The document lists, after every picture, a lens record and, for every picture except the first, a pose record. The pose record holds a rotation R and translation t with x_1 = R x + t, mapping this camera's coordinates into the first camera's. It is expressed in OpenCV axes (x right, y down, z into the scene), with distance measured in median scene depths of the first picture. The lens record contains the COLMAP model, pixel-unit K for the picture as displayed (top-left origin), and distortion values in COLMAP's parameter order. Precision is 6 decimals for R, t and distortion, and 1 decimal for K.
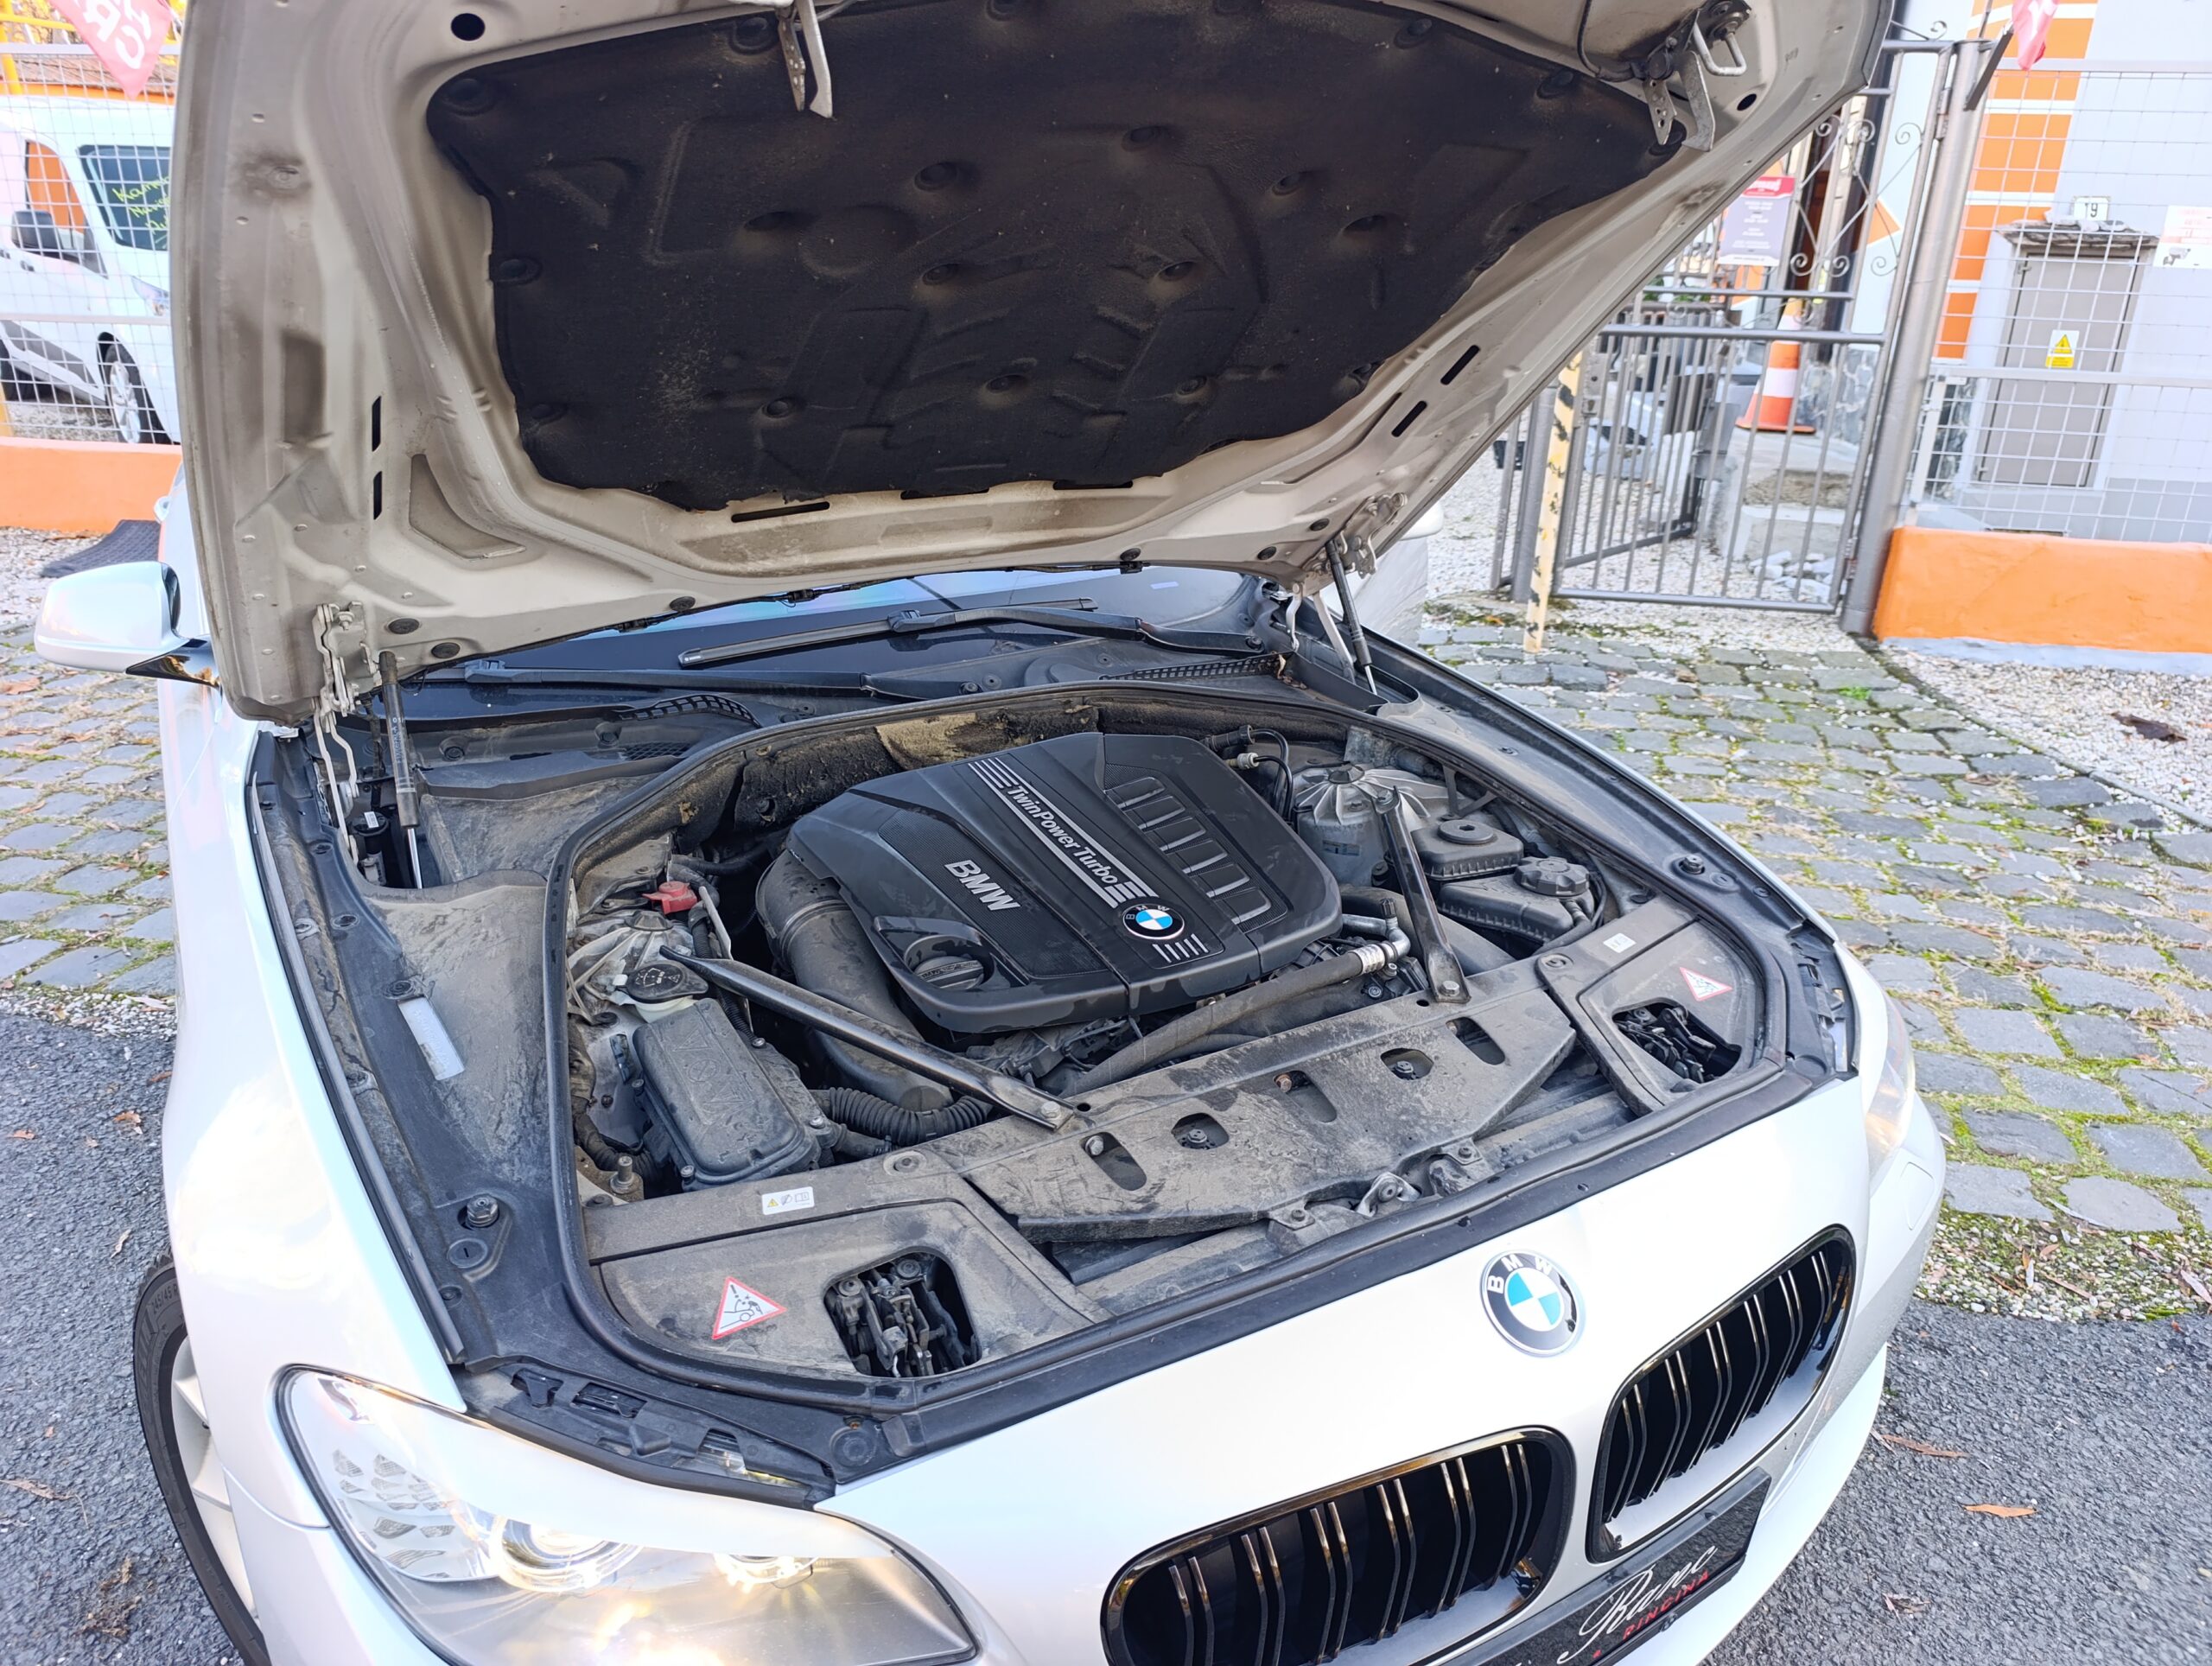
lens RADIAL K [[1534.0, 0, 1117.1], [0, 1534.0, 827.9], [0, 0, 1]] dist [0.010453, -0.022831]
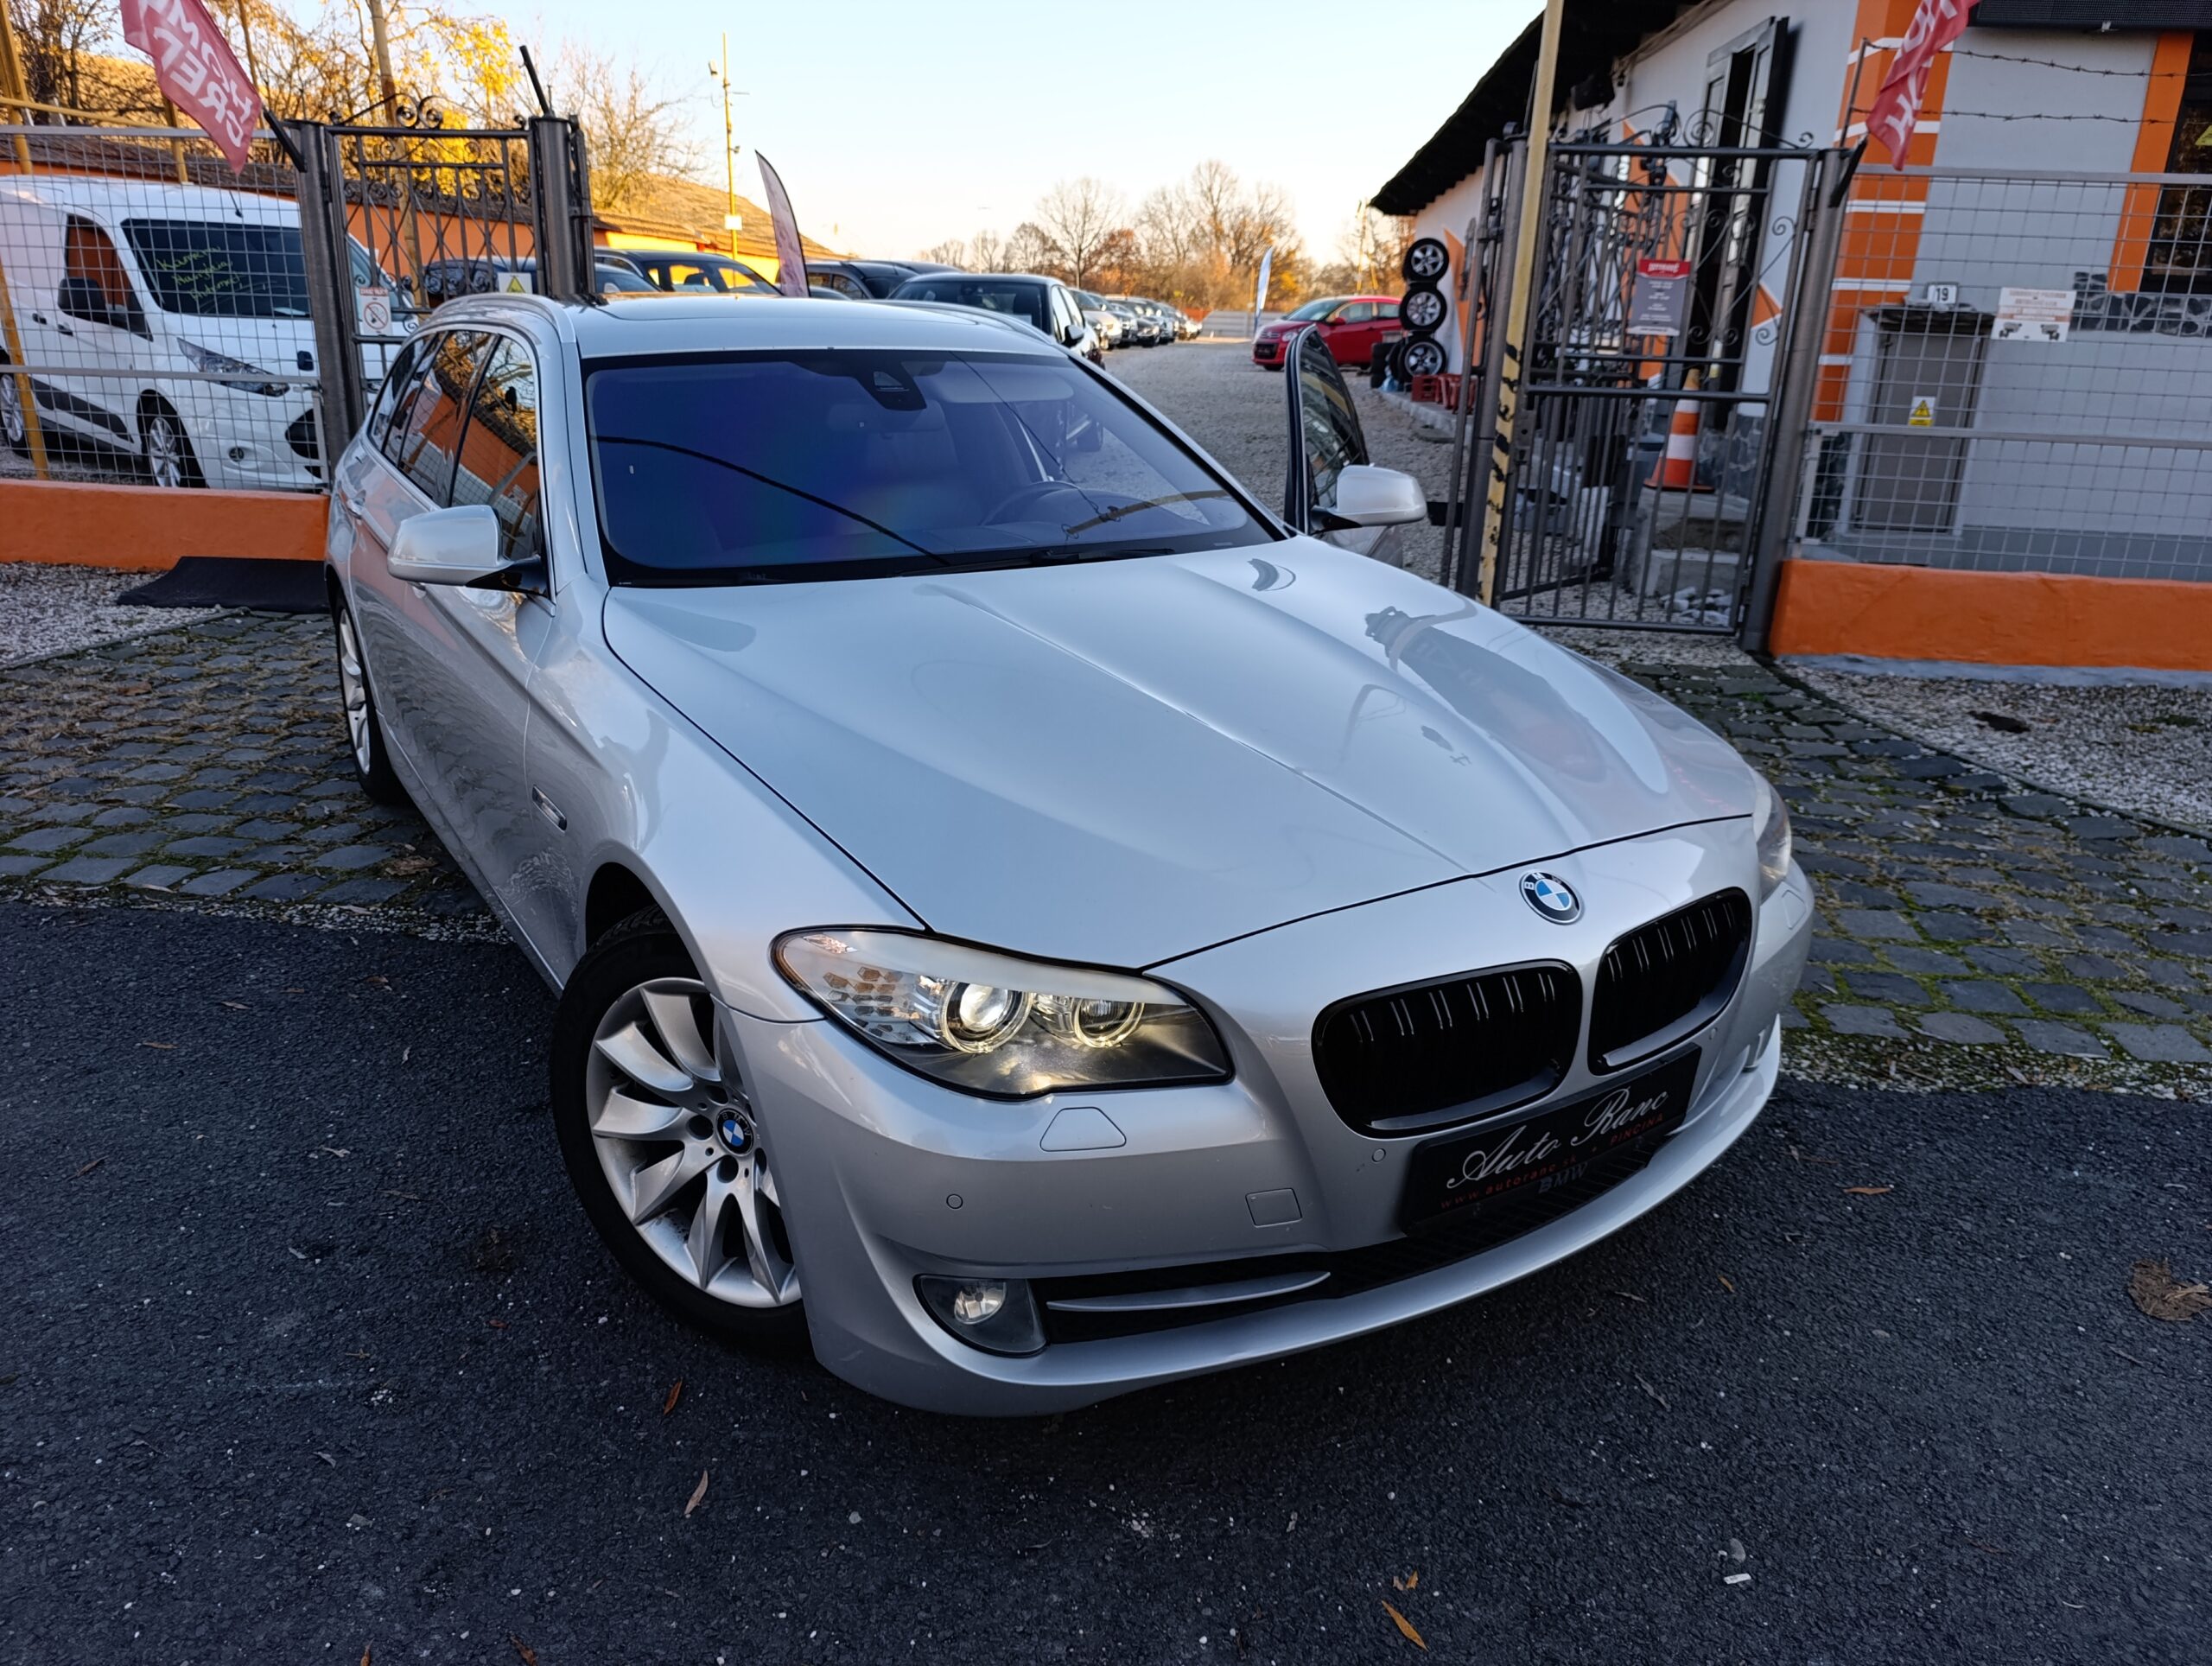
lens RADIAL K [[1534.0, 0, 1116.9], [0, 1534.0, 829.3], [0, 0, 1]] dist [0.010453, -0.022831]
pose [[0.998769, -0.006011, 0.049230, -0.057045], [0.008649, 0.998527, -0.053565, 0.069231], [-0.048836, 0.053924, 0.997350, -0.126890]]
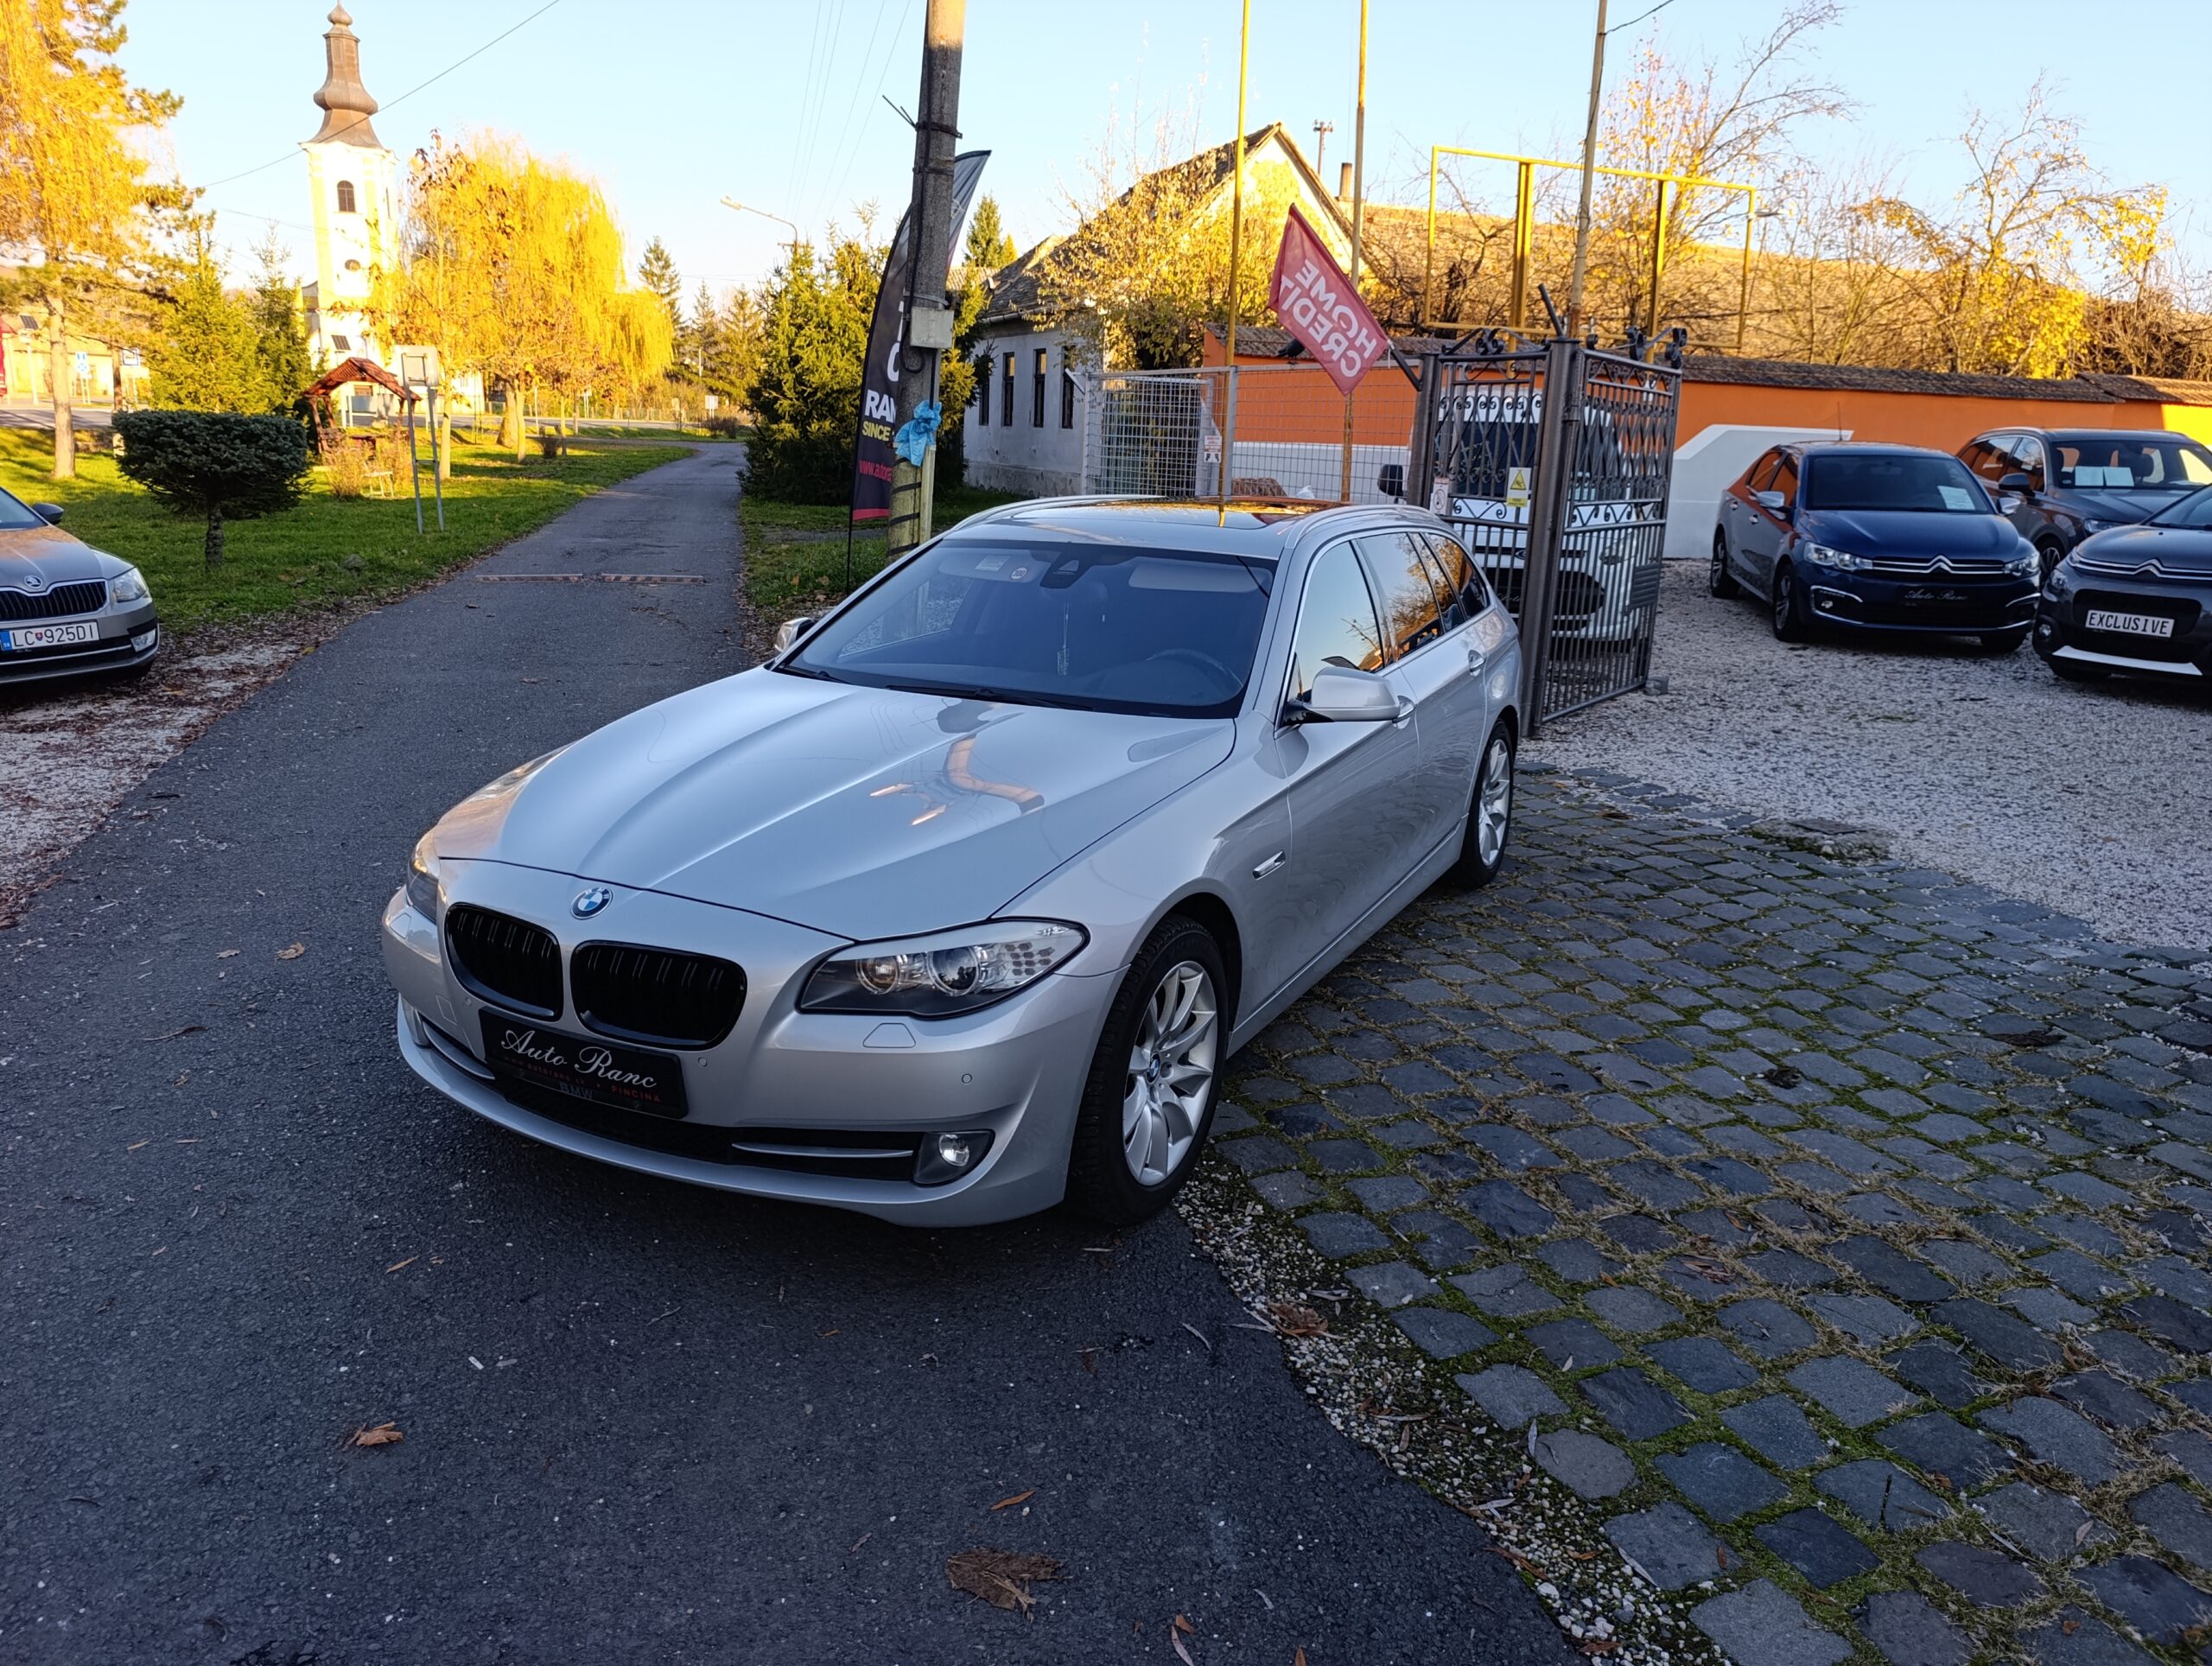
lens RADIAL K [[1534.0, 0, 1062.3], [0, 1534.0, 810.9], [0, 0, 1]] dist [0.010453, -0.022831]
pose [[0.524207, 0.197800, -0.828301, 0.589673], [-0.327475, 0.944682, 0.018343, -0.027646], [0.786109, 0.261632, 0.559983, 0.039248]]
